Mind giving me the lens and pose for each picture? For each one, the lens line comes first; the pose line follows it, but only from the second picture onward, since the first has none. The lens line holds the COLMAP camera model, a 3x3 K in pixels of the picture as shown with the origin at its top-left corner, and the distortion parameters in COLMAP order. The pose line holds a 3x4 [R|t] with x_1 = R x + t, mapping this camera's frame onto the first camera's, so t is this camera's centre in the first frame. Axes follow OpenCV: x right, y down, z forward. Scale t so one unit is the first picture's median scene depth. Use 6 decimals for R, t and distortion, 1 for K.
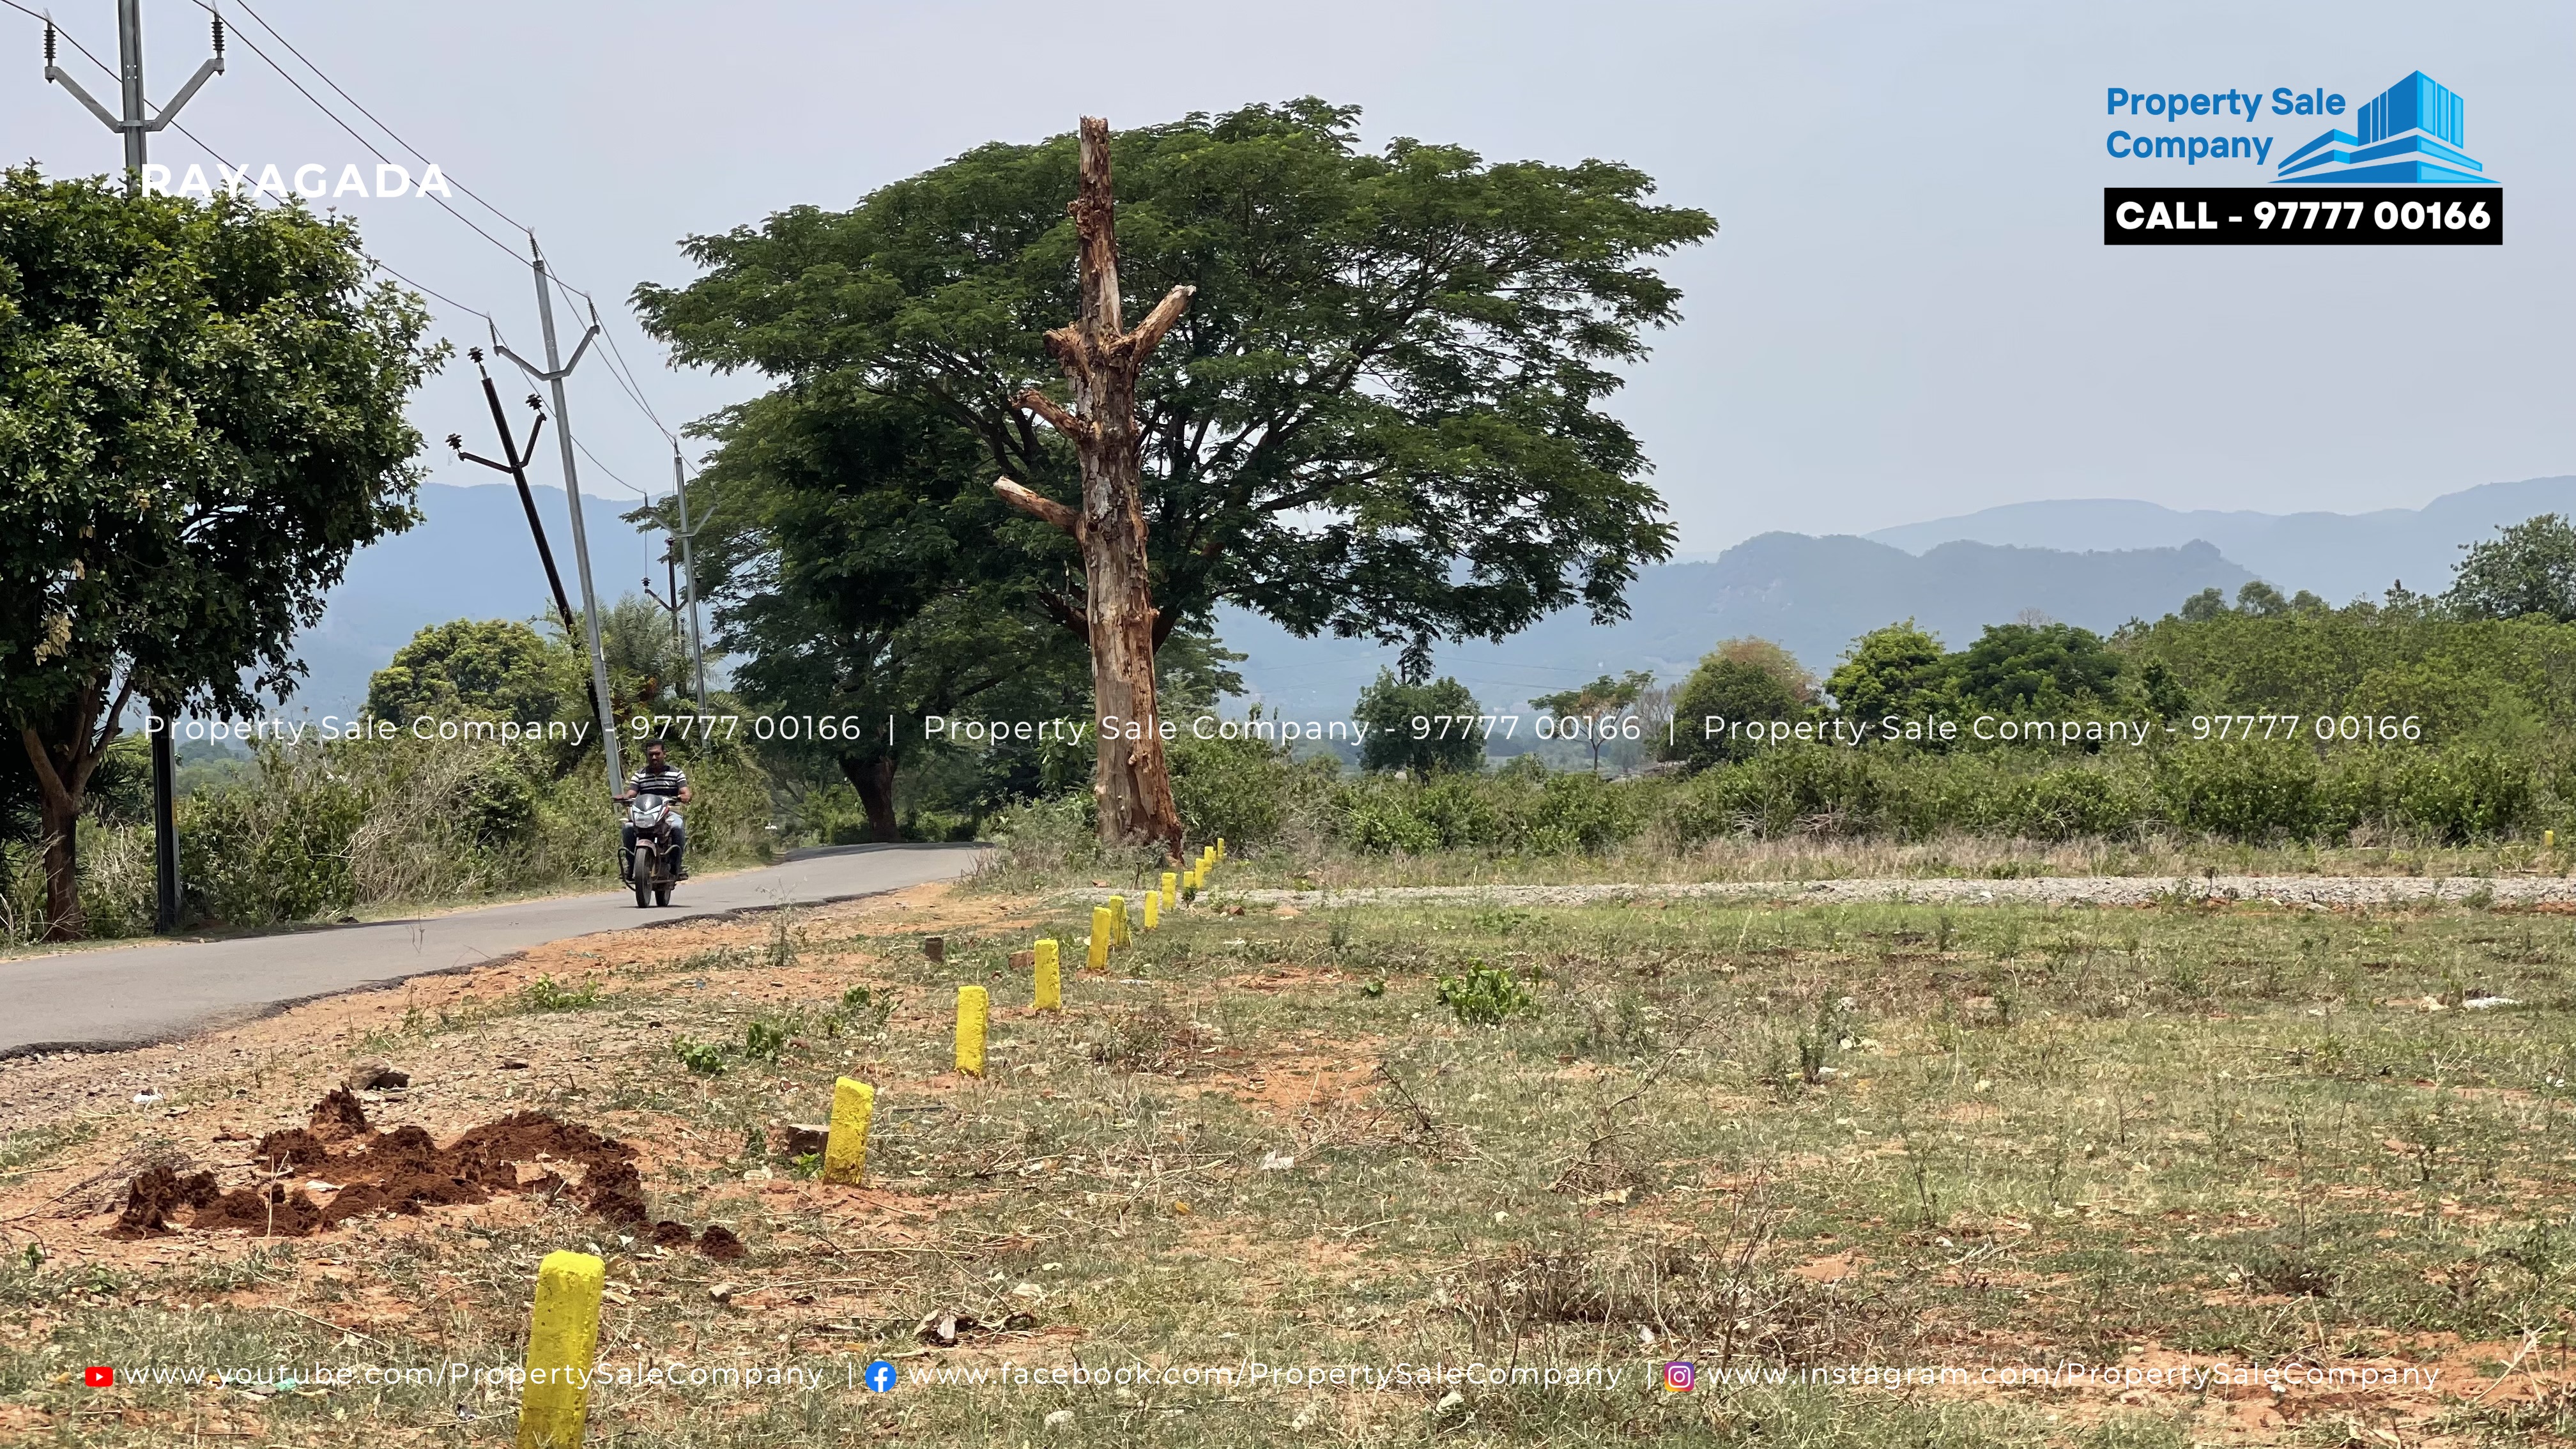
lens RADIAL K [[4751.2, 0, 1294.9], [0, 4751.2, 723.5], [0, 0, 1]] dist [0.171549, 0.000000]
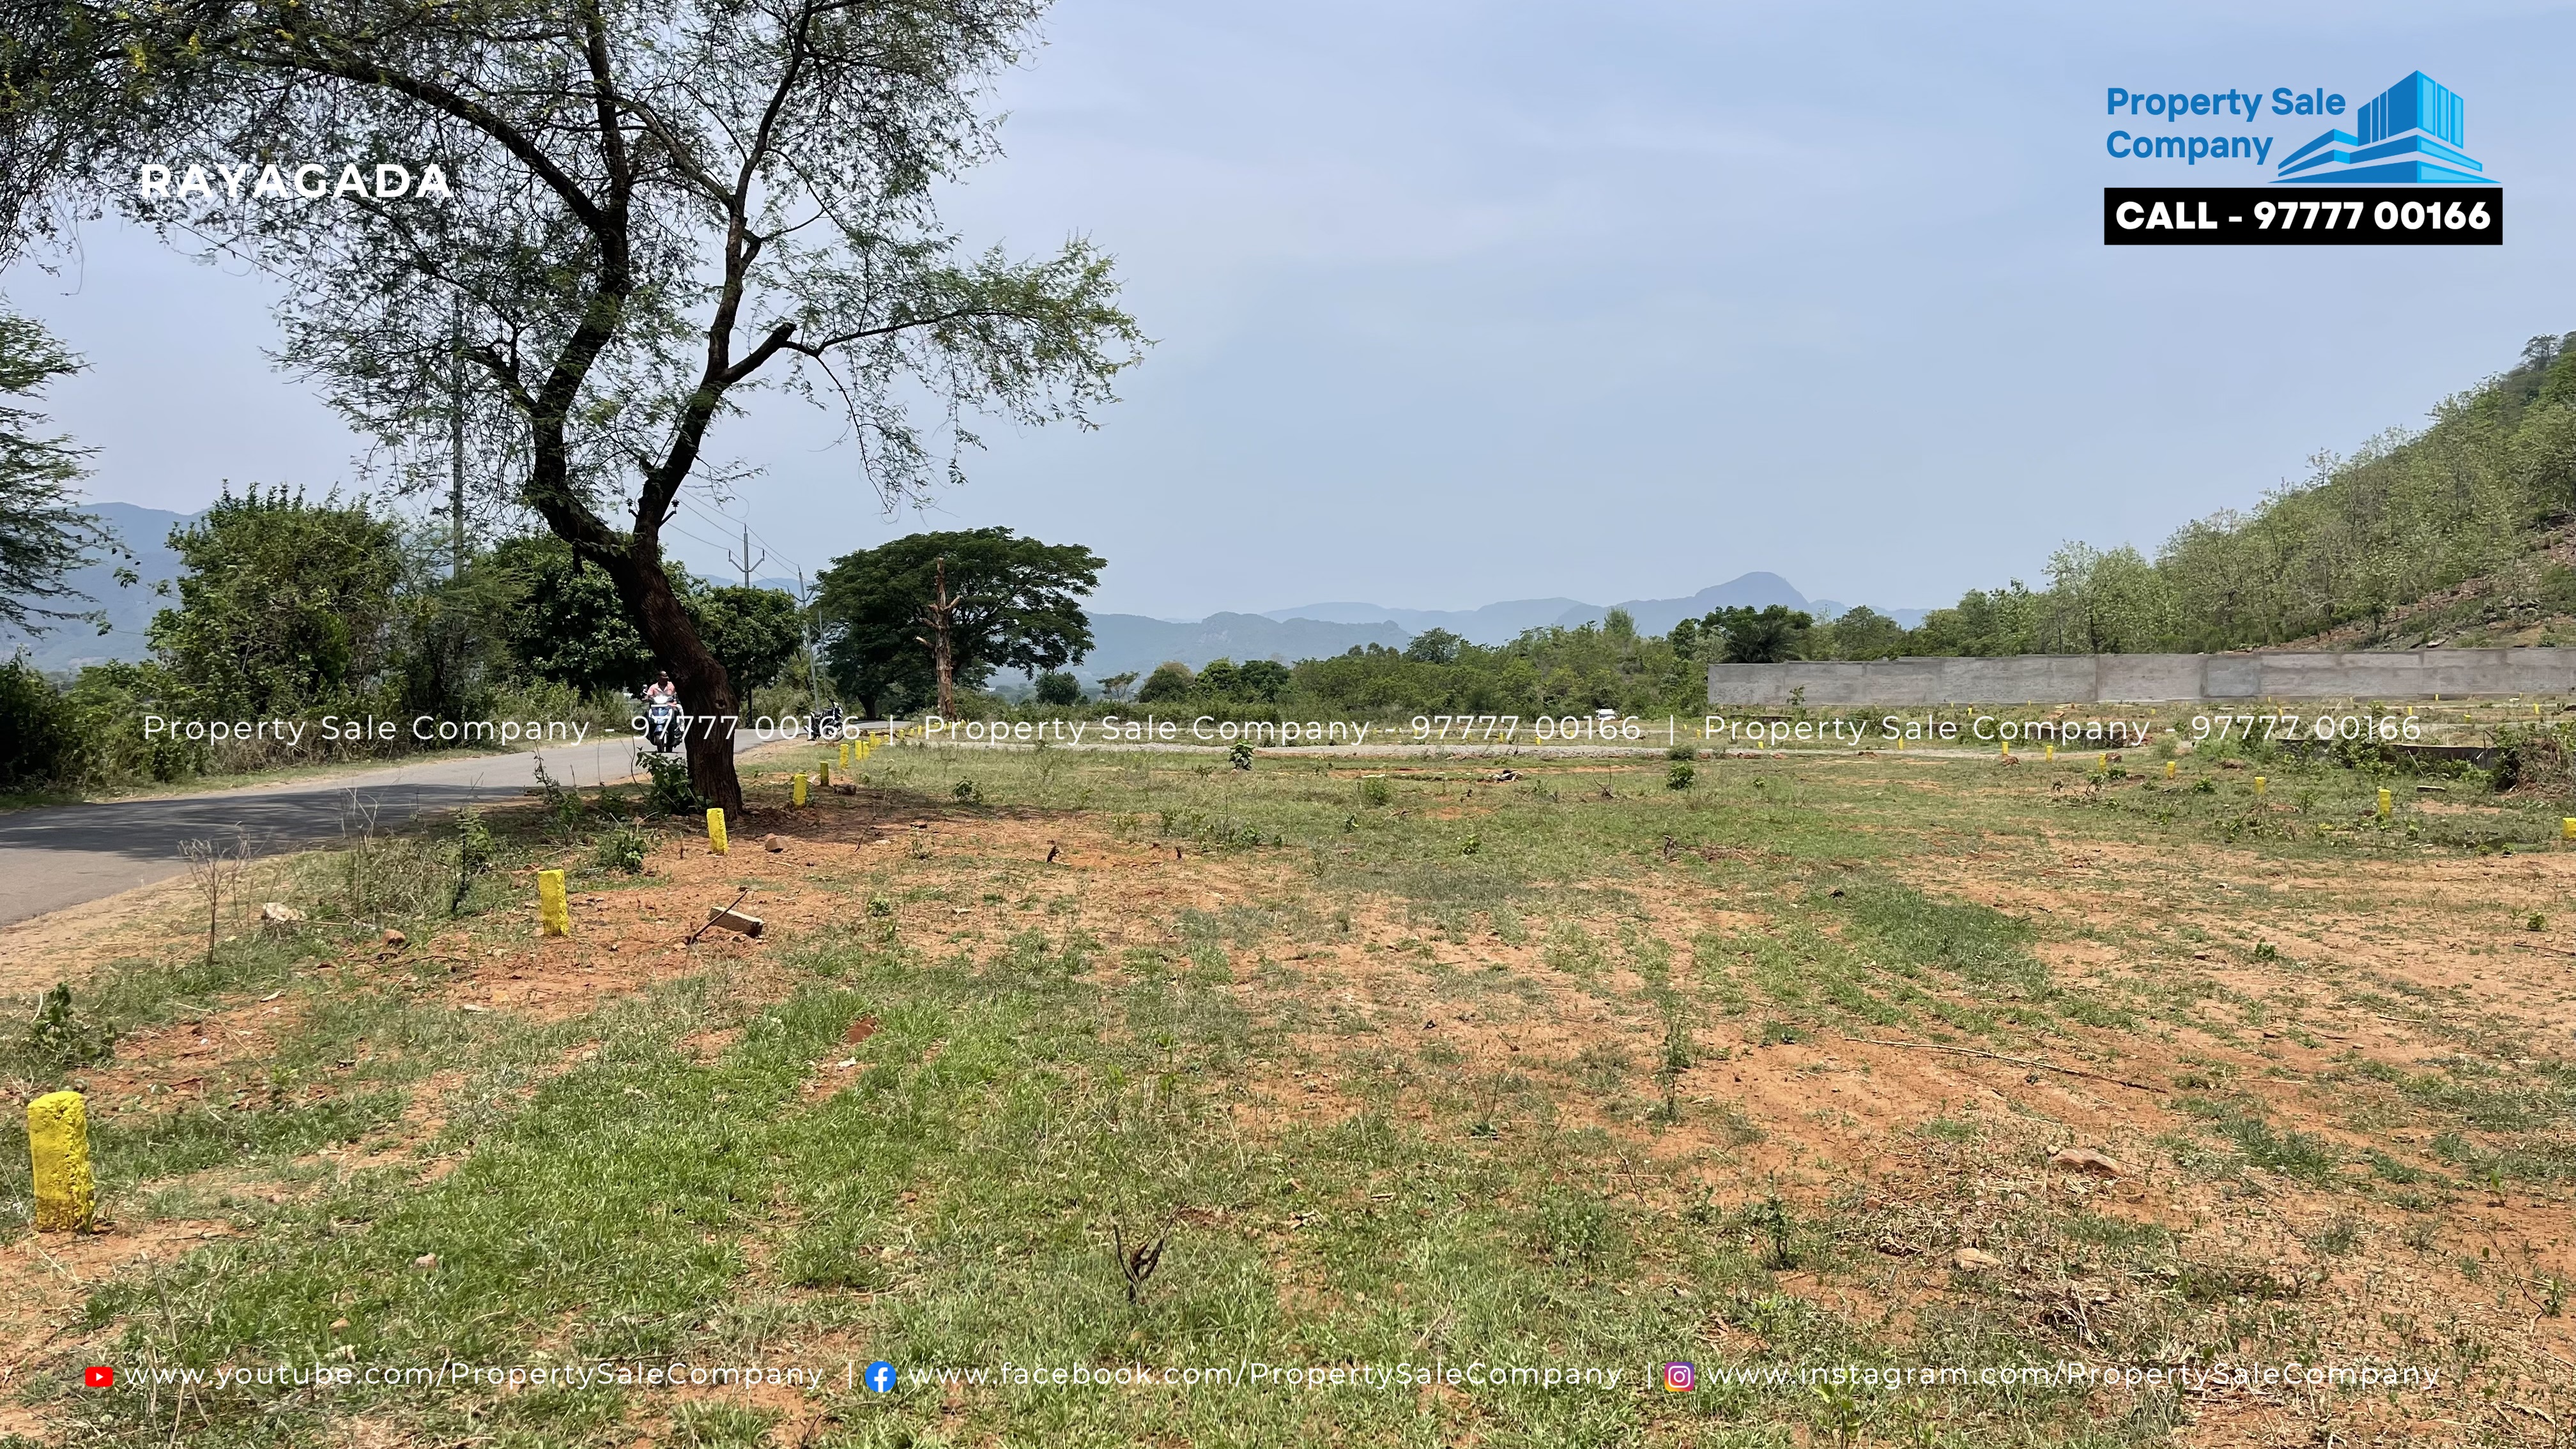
lens RADIAL K [[1943.3, 0, 1299.2], [0, 1943.3, 724.0], [0, 0, 1]] dist [0.044239, -0.028284]
pose [[0.989997, 0.021042, 0.139512, 0.025140], [-0.023653, 0.999574, 0.017086, -0.006224], [-0.139093, -0.020215, 0.990073, -0.553325]]
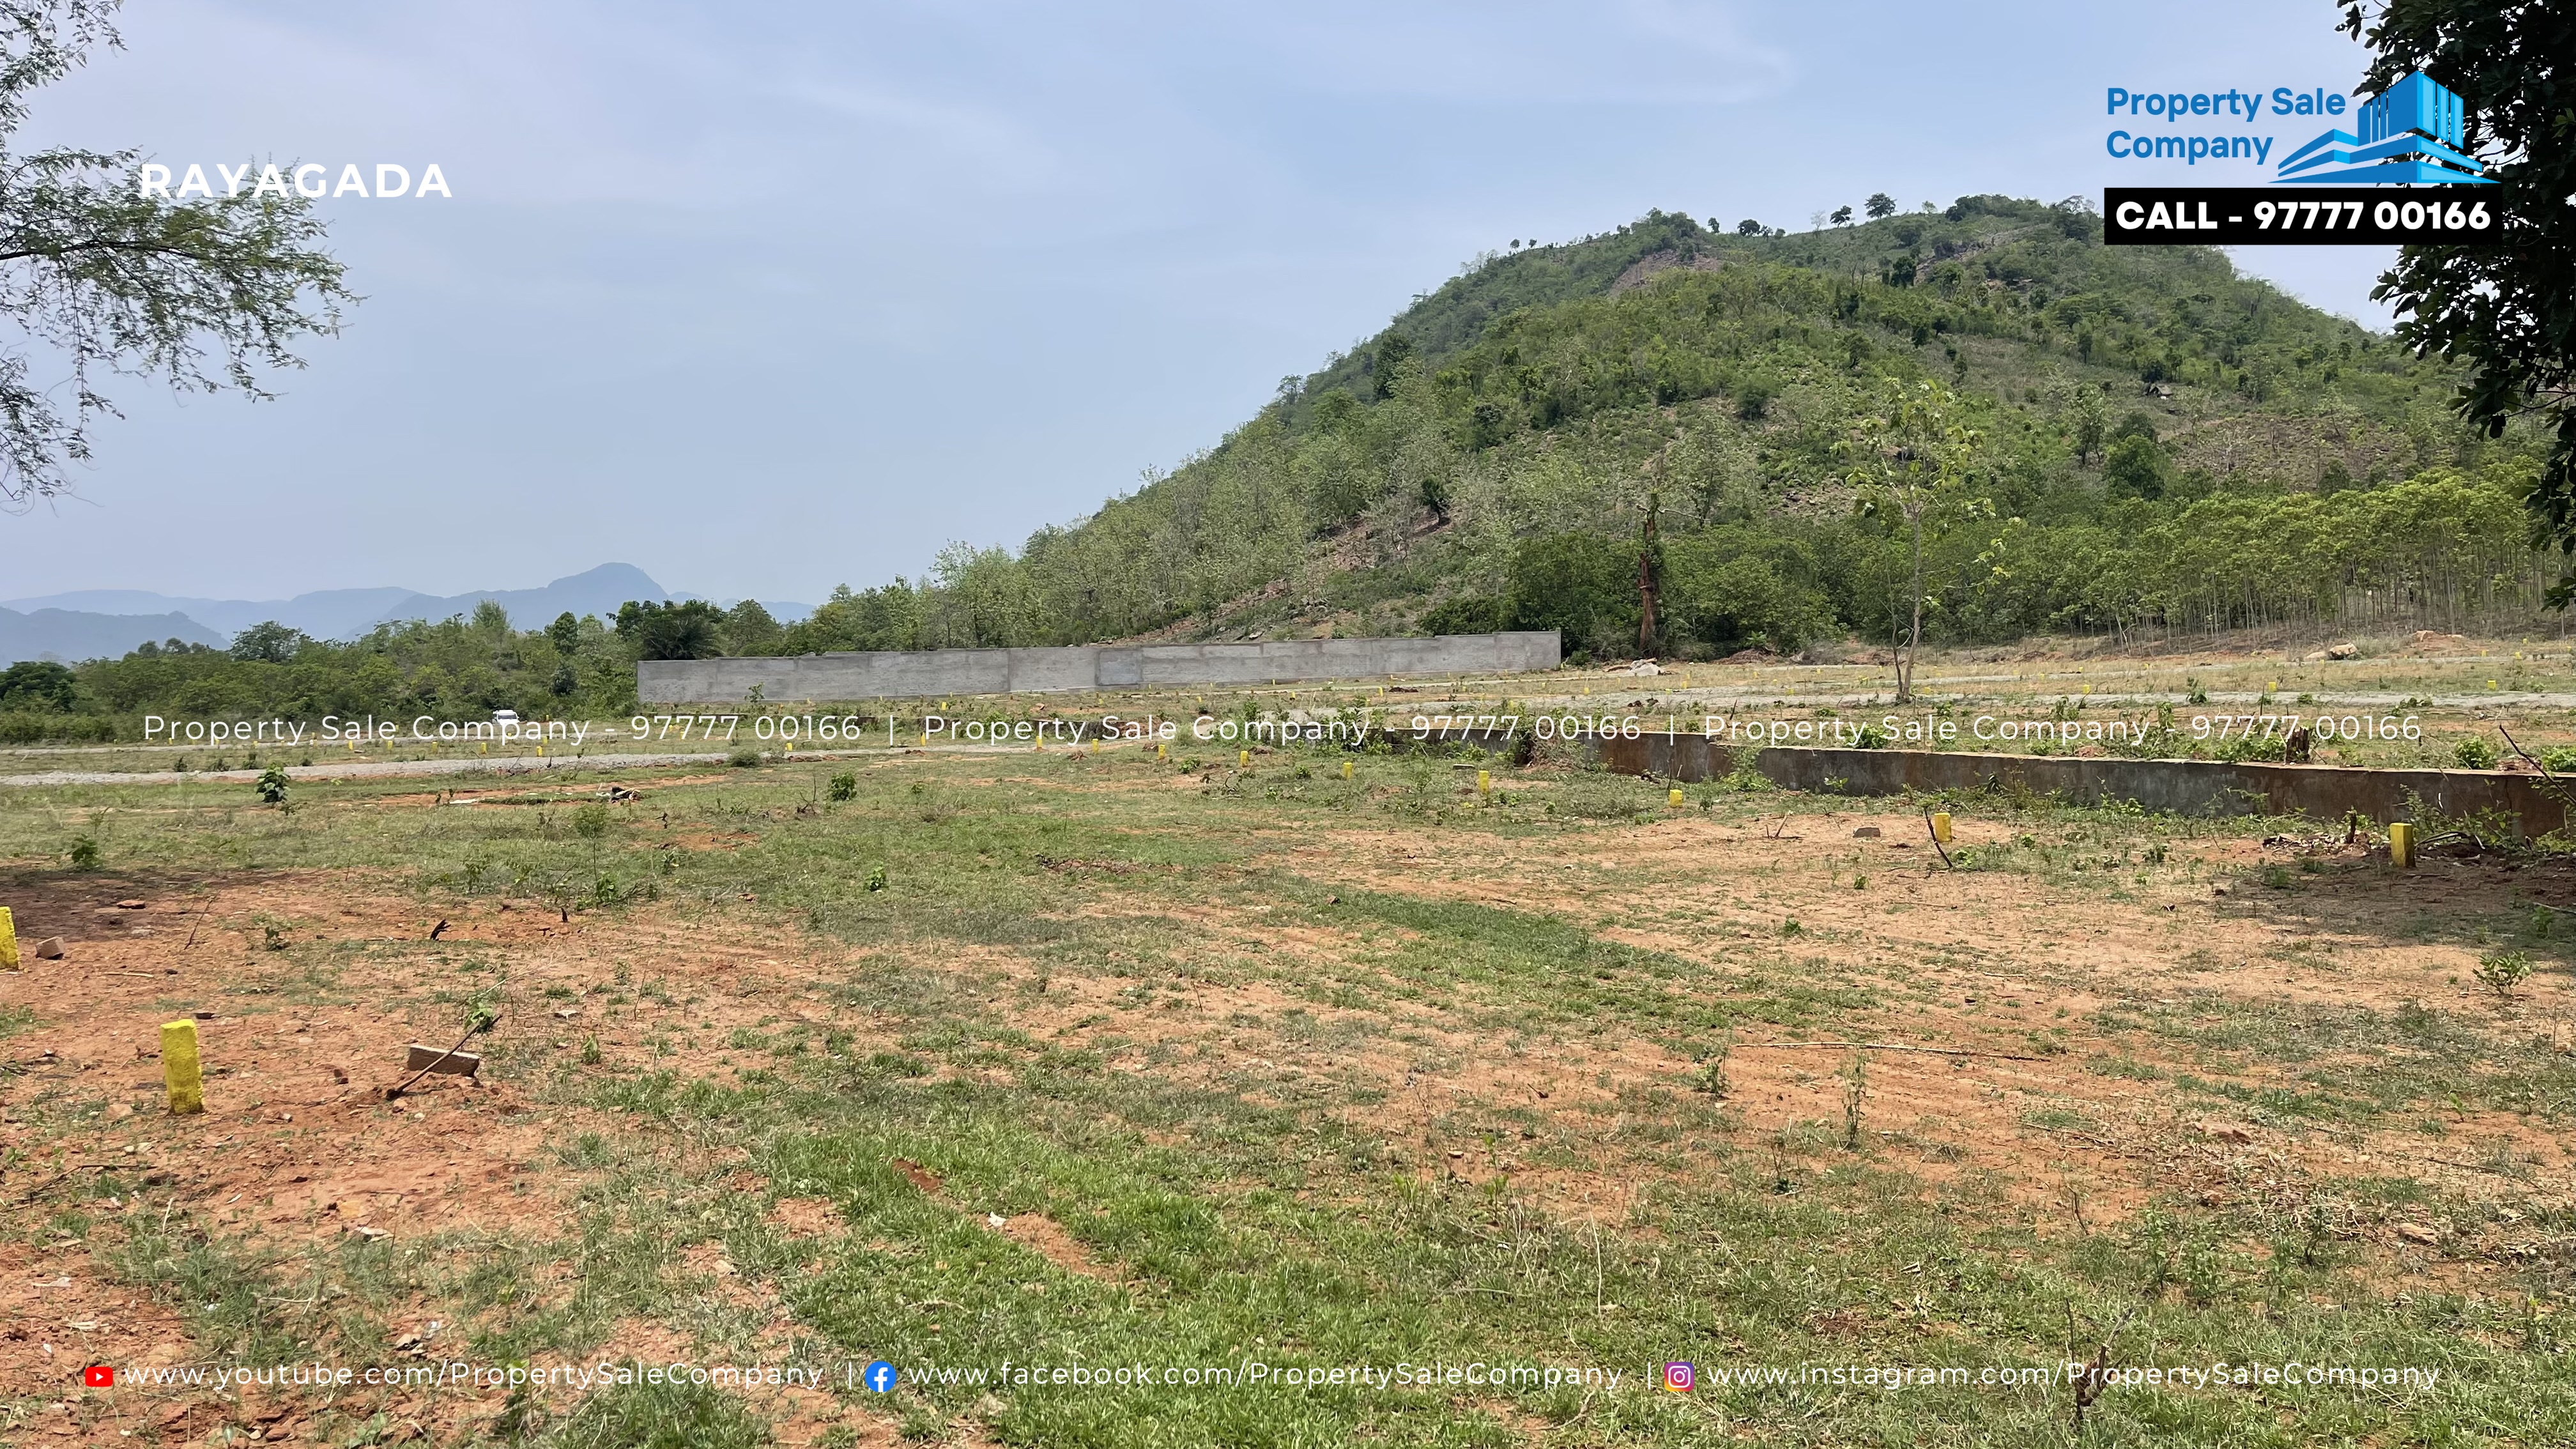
lens RADIAL K [[1943.3, 0, 1277.7], [0, 1943.3, 731.8], [0, 0, 1]] dist [0.044239, -0.028284]
pose [[0.767569, -0.010901, 0.640873, -0.013861], [-0.000784, 0.999839, 0.017946, -0.008010], [-0.640965, -0.014277, 0.767437, -0.529429]]
